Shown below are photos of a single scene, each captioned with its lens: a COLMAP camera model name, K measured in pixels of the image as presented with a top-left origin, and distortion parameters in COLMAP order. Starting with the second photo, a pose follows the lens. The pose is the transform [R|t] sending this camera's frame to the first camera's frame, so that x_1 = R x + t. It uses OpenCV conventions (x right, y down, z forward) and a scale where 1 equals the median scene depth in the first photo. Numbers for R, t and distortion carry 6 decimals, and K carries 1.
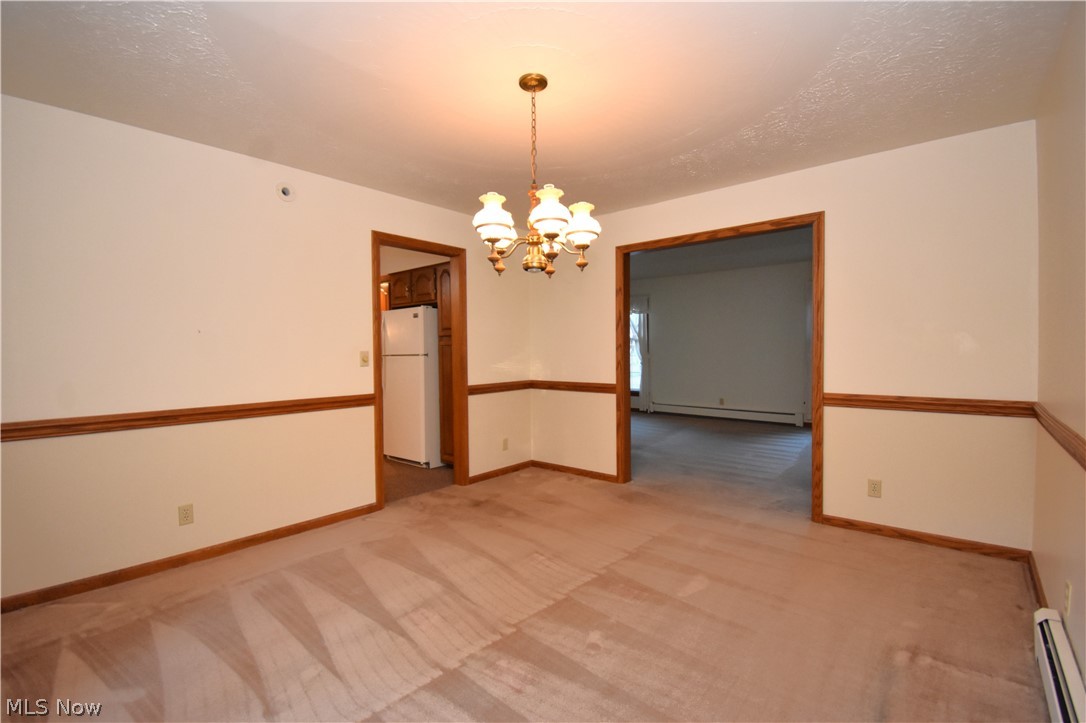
lens RADIAL K [[480.7, 0, 548.5], [0, 480.7, 365.4], [0, 0, 1]] dist [0.000274, -0.010099]
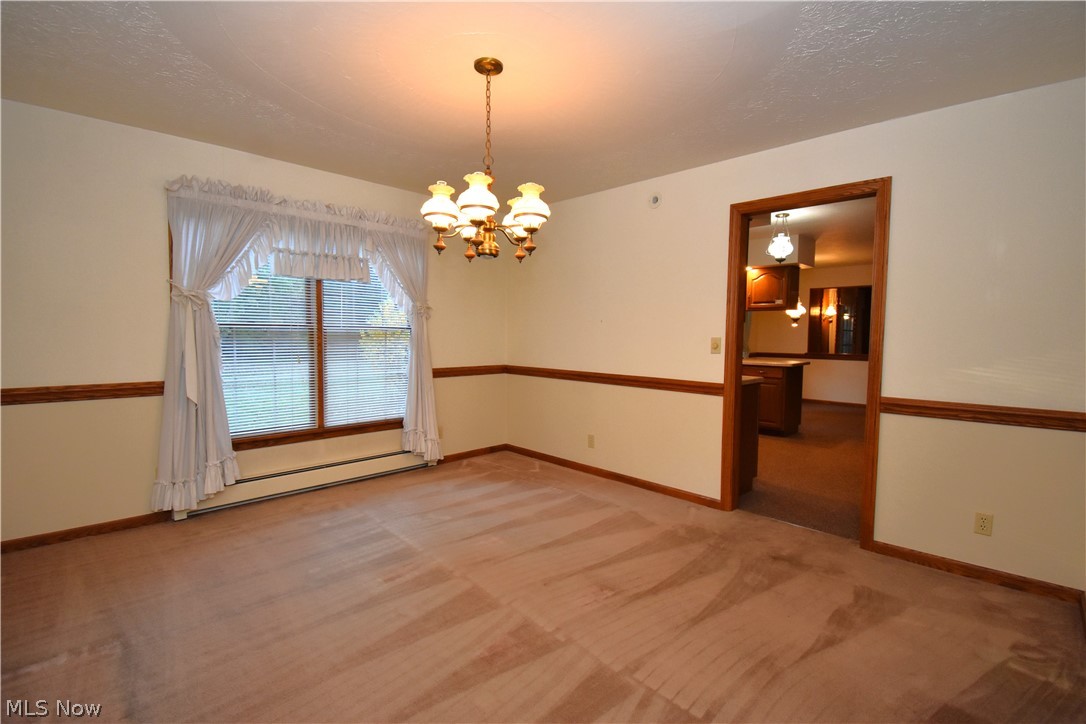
lens RADIAL K [[480.7, 0, 541.8], [0, 480.7, 366.2], [0, 0, 1]] dist [0.000274, -0.010099]
pose [[-0.072102, 0.072912, -0.994729, 0.652111], [-0.050246, 0.995793, 0.076632, -0.031595], [0.996131, 0.055507, -0.068135, 0.799361]]
